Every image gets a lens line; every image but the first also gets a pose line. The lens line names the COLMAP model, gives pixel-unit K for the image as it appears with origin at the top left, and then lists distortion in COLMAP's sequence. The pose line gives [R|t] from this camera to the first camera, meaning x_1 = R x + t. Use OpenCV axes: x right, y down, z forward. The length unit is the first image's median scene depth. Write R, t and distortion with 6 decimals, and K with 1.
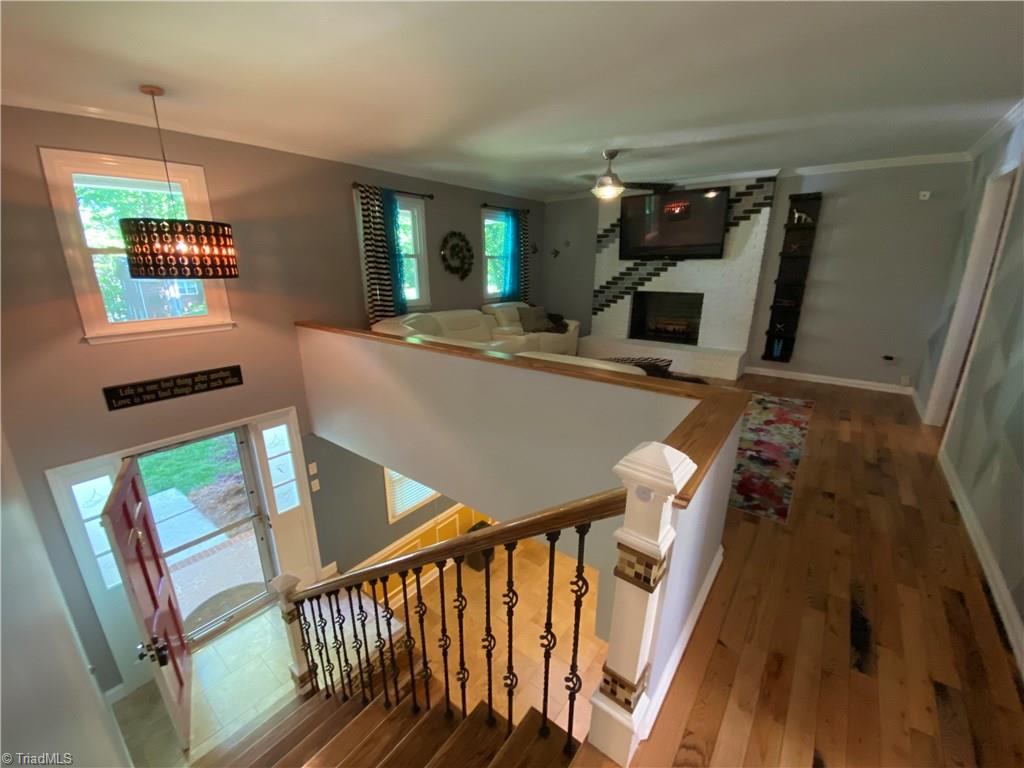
lens RADIAL K [[412.8, 0, 507.3], [0, 412.8, 389.9], [0, 0, 1]] dist [0.028342, -0.025632]
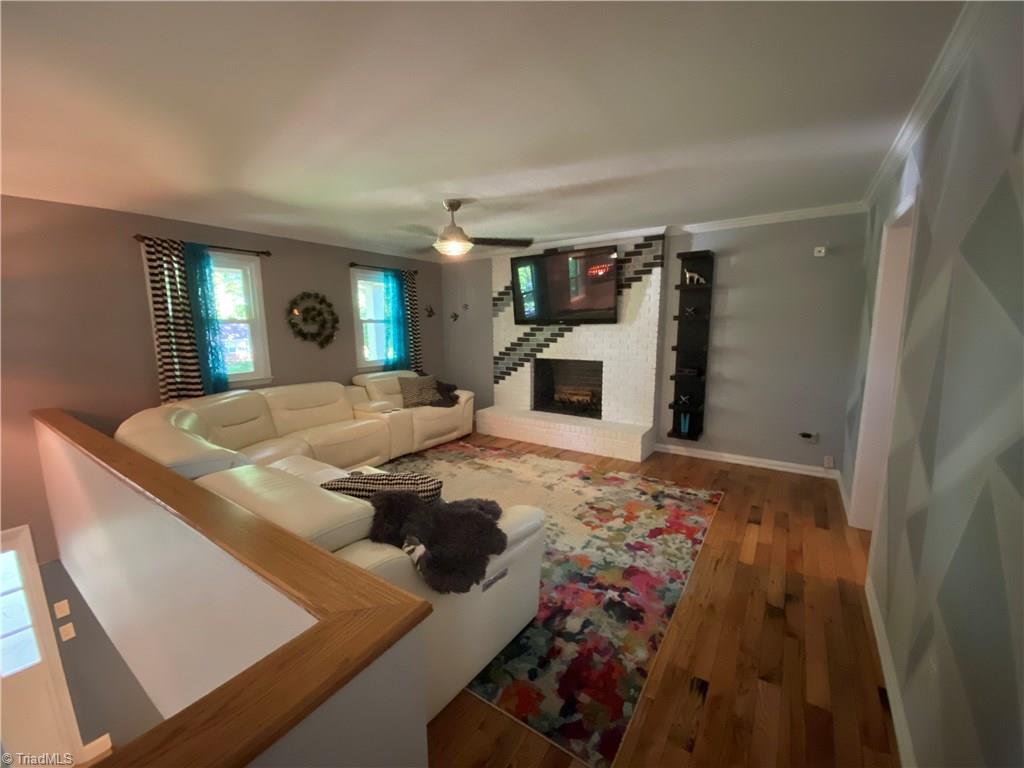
lens RADIAL K [[412.8, 0, 507.3], [0, 412.8, 389.9], [0, 0, 1]] dist [0.028342, -0.025632]
pose [[0.997707, -0.015562, 0.065861, 0.237795], [0.024531, 0.990178, -0.137645, -0.063182], [-0.063072, 0.138945, 0.988290, 0.173660]]
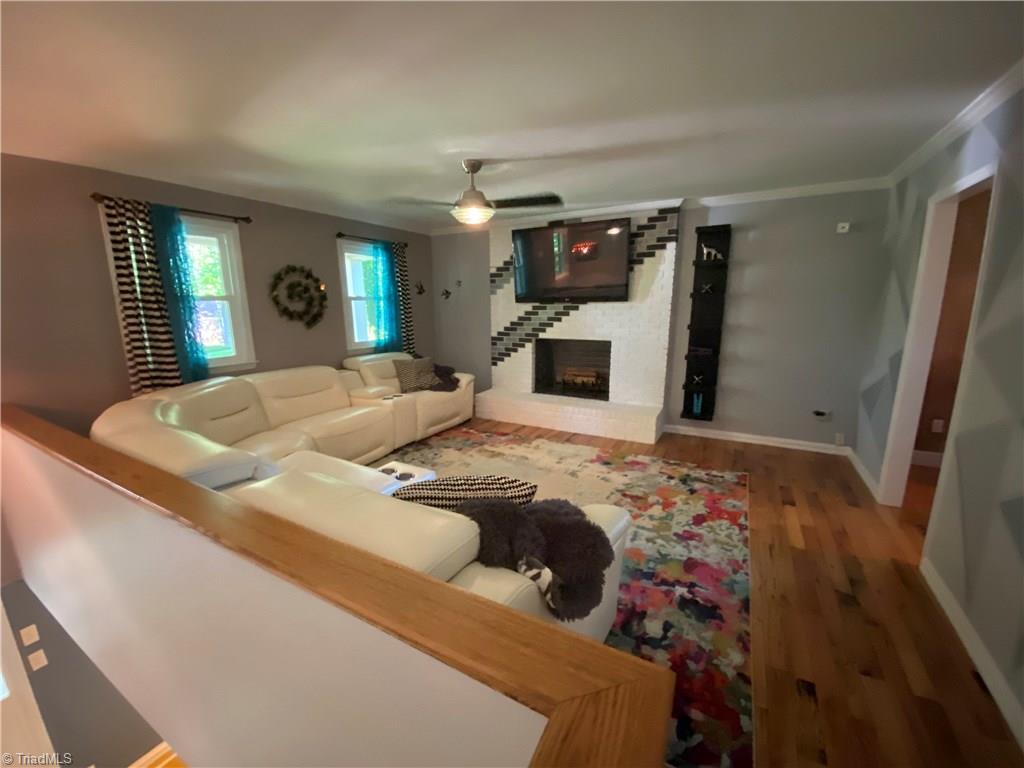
lens RADIAL K [[412.8, 0, 507.3], [0, 412.8, 389.9], [0, 0, 1]] dist [0.028342, -0.025632]
pose [[0.987556, -0.036538, 0.152965, 0.144917], [0.050131, 0.995036, -0.085972, -0.079099], [-0.149065, 0.092571, 0.984485, 0.233664]]
